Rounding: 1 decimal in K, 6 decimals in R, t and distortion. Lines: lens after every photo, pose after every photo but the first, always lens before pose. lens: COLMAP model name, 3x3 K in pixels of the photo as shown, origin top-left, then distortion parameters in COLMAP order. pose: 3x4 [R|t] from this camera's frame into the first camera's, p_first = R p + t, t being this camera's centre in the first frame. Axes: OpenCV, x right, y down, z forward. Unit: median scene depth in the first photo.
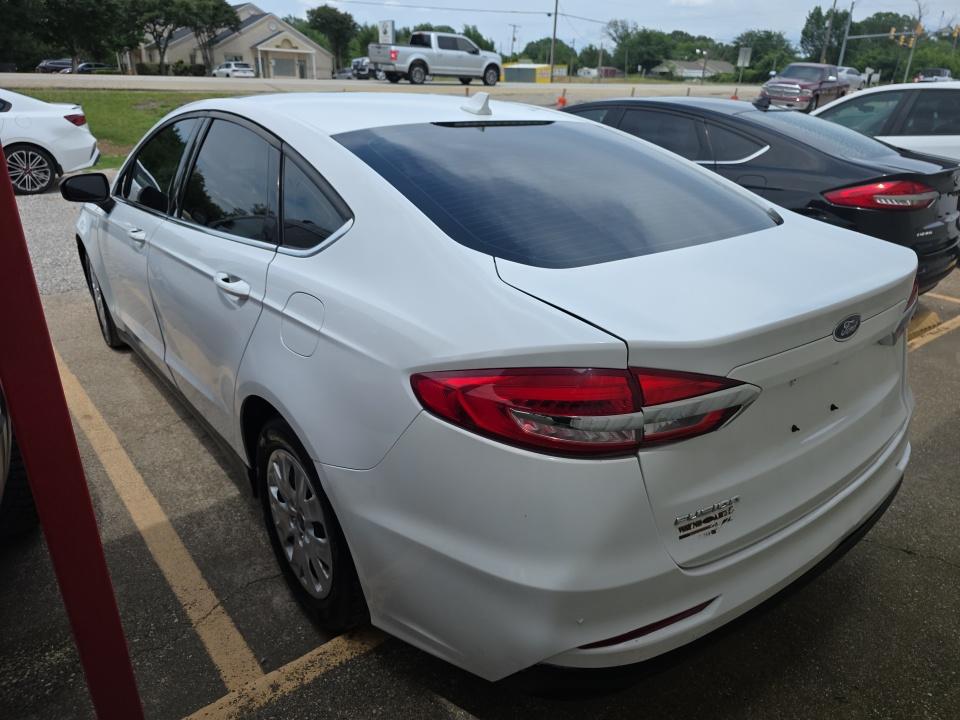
lens RADIAL K [[676.0, 0, 481.0], [0, 676.0, 364.4], [0, 0, 1]] dist [-0.000646, 0.002077]
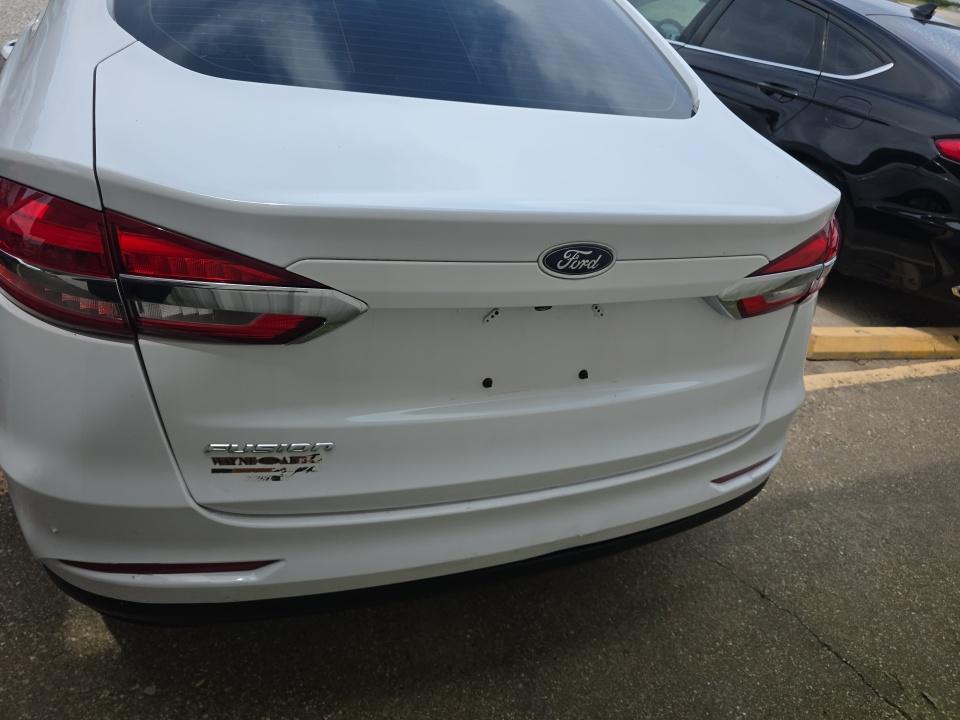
lens RADIAL K [[645.6, 0, 524.8], [0, 645.6, 361.8], [0, 0, 1]] dist [0.019571, -0.001170]
pose [[0.944006, 0.278730, -0.176530, 0.687858], [-0.249115, 0.952981, 0.172539, -0.060238], [0.216321, -0.118902, 0.969055, 0.395669]]
